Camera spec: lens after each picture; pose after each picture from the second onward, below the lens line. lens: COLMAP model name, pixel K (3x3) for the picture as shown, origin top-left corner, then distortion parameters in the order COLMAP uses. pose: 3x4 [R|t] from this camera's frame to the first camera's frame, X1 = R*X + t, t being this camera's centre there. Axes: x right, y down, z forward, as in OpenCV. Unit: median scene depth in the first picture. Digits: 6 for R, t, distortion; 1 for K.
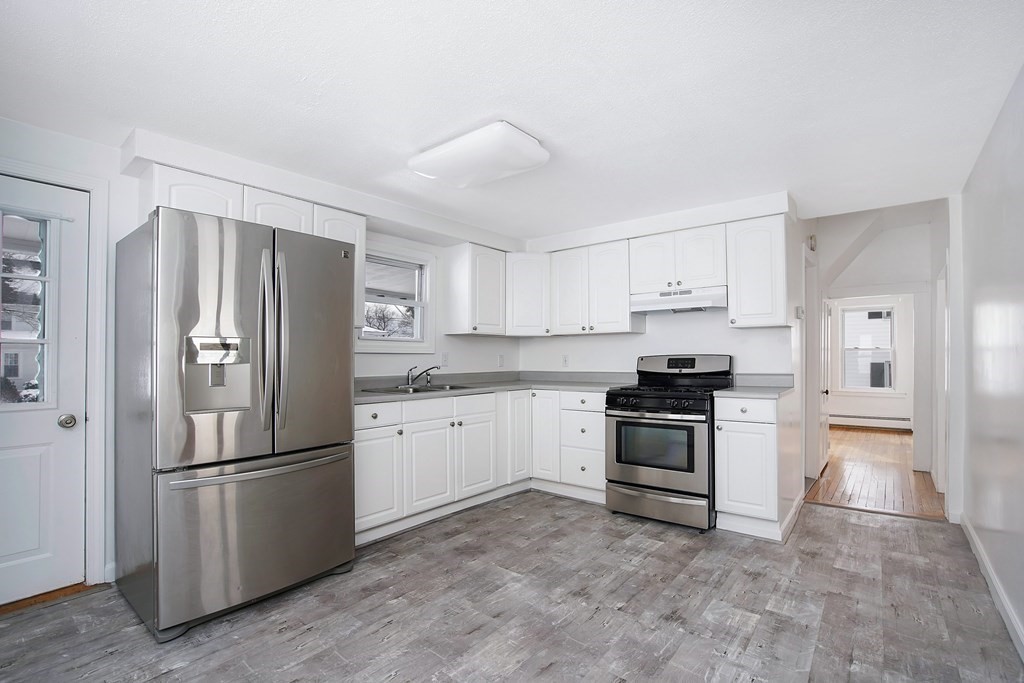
lens RADIAL K [[481.6, 0, 506.8], [0, 481.6, 347.4], [0, 0, 1]] dist [-0.027655, 0.010565]
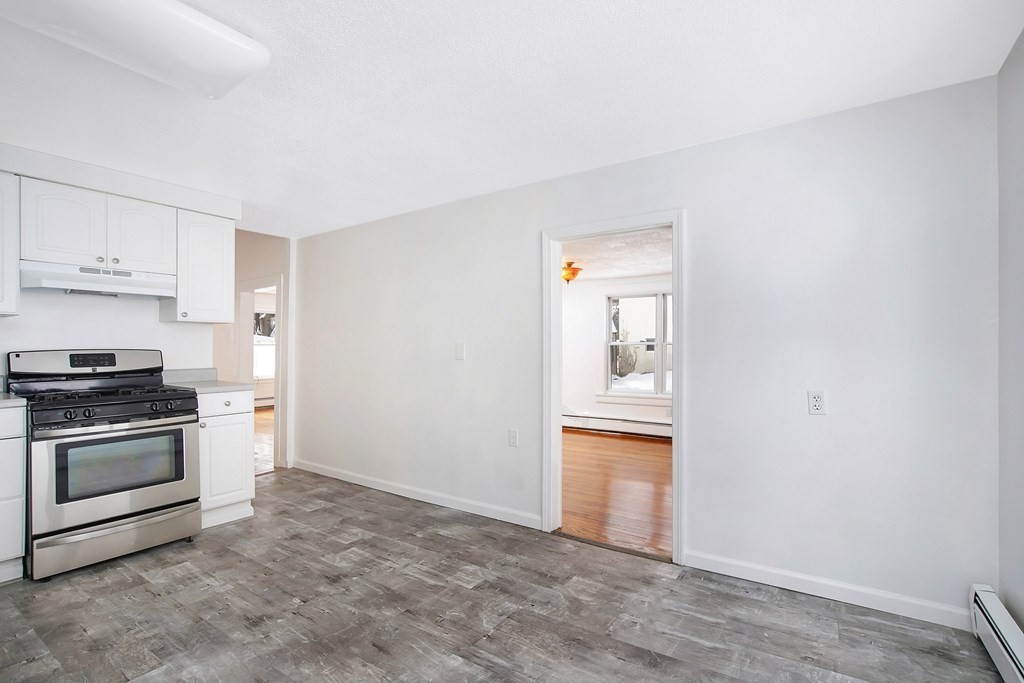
lens RADIAL K [[481.6, 0, 503.2], [0, 481.6, 346.0], [0, 0, 1]] dist [-0.027655, 0.010565]
pose [[-0.060808, 0.016563, 0.998012, -0.568803], [-0.018297, 0.999676, -0.017705, 0.014942], [-0.997982, -0.019337, -0.060485, 0.465726]]
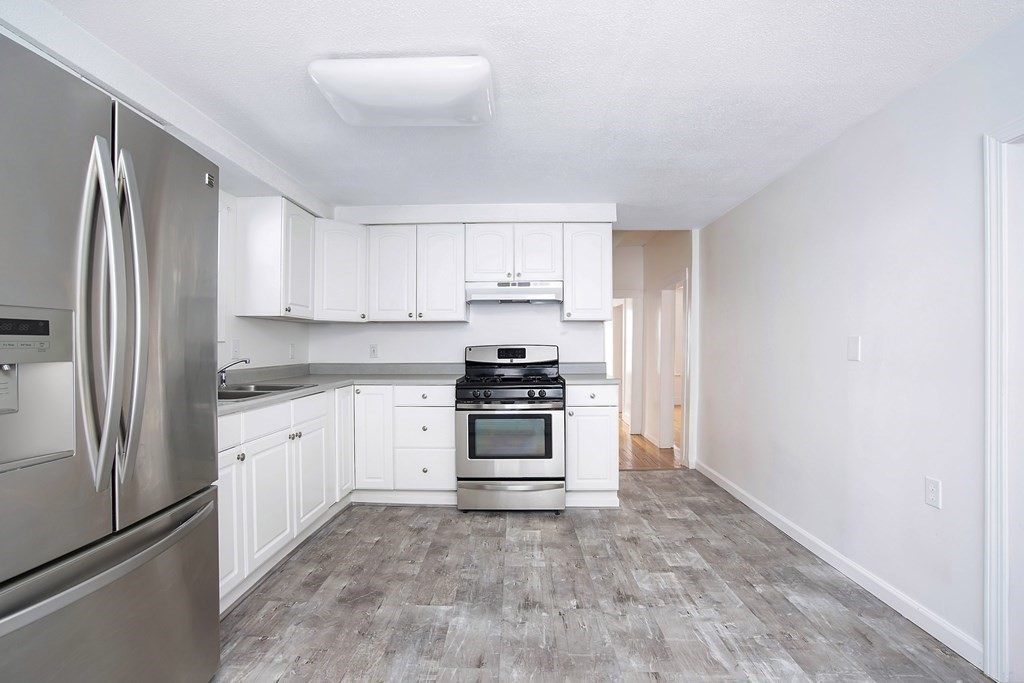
lens RADIAL K [[485.9, 0, 514.2], [0, 485.9, 342.7], [0, 0, 1]] dist [-0.032100, 0.008463]
pose [[0.787762, 0.007278, 0.615937, -0.336500], [-0.014562, 0.999871, 0.006810, 0.004579], [-0.615807, -0.014334, 0.787766, 0.226024]]
